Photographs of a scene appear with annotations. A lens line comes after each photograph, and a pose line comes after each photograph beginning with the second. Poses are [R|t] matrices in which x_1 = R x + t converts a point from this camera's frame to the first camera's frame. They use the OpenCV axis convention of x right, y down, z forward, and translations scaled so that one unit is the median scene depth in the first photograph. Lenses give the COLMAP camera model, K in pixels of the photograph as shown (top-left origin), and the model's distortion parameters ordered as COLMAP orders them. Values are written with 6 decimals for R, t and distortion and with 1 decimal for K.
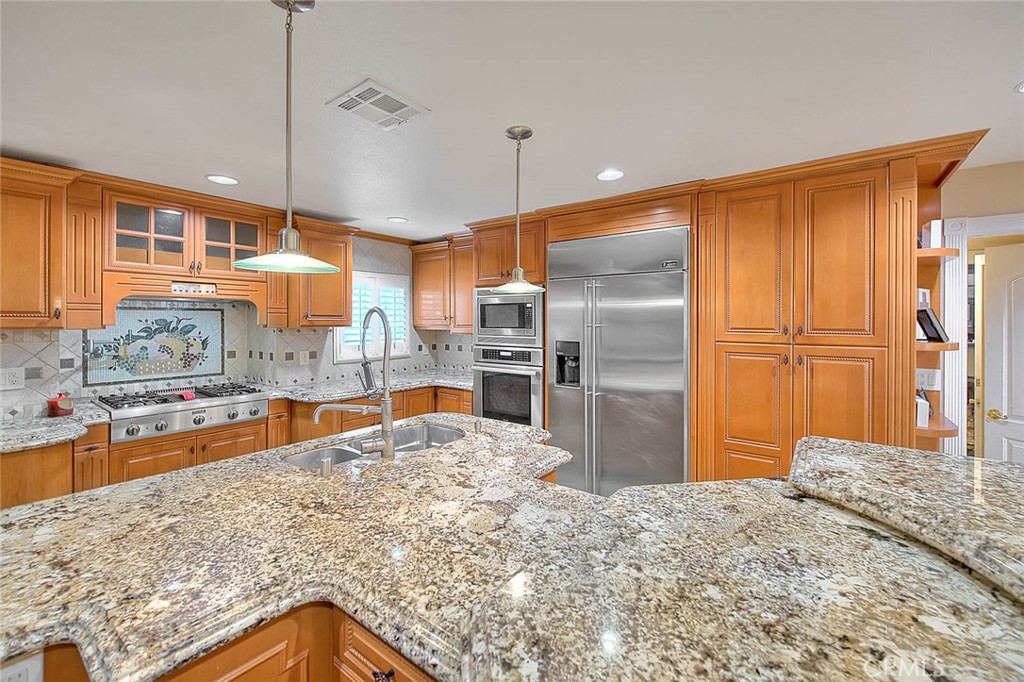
lens RADIAL K [[424.8, 0, 519.1], [0, 424.8, 323.5], [0, 0, 1]] dist [-0.002286, -0.000935]
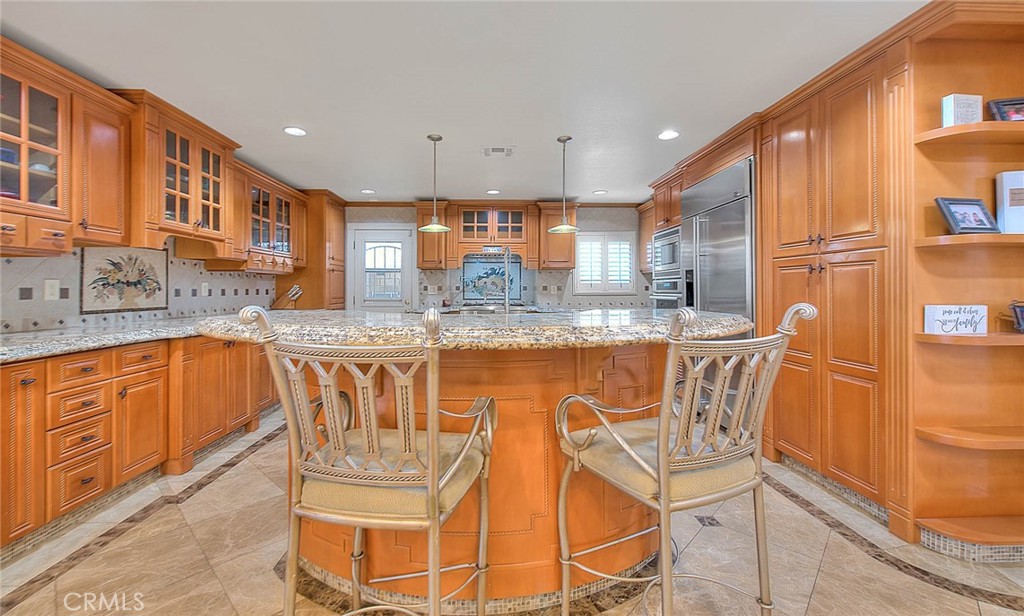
lens RADIAL K [[404.2, 0, 485.4], [0, 404.2, 287.4], [0, 0, 1]] dist [0.012036, 0.000039]
pose [[0.614407, -0.000750, -0.788989, 0.670229], [-0.003890, 0.999985, -0.003980, 0.099583], [0.788980, 0.005515, 0.614394, -0.165644]]
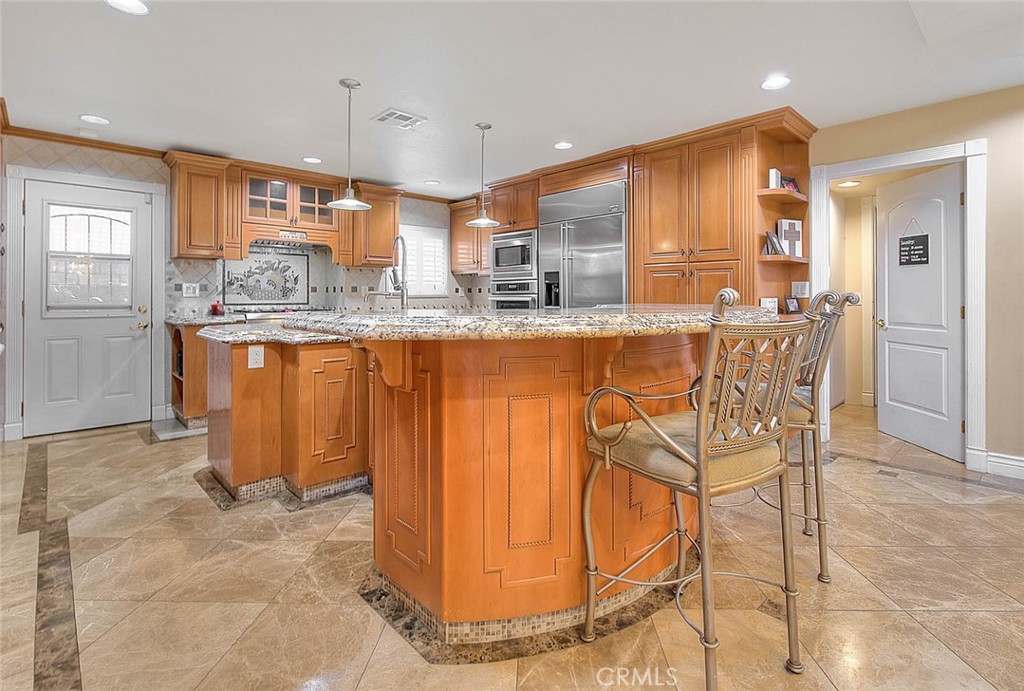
lens RADIAL K [[478.4, 0, 513.9], [0, 478.4, 296.7], [0, 0, 1]] dist [-0.001343, -0.000188]
pose [[0.983440, 0.006126, -0.181131, 0.267414], [-0.005923, 0.999981, 0.001664, 0.117057], [0.181138, -0.000563, 0.983458, -0.460224]]
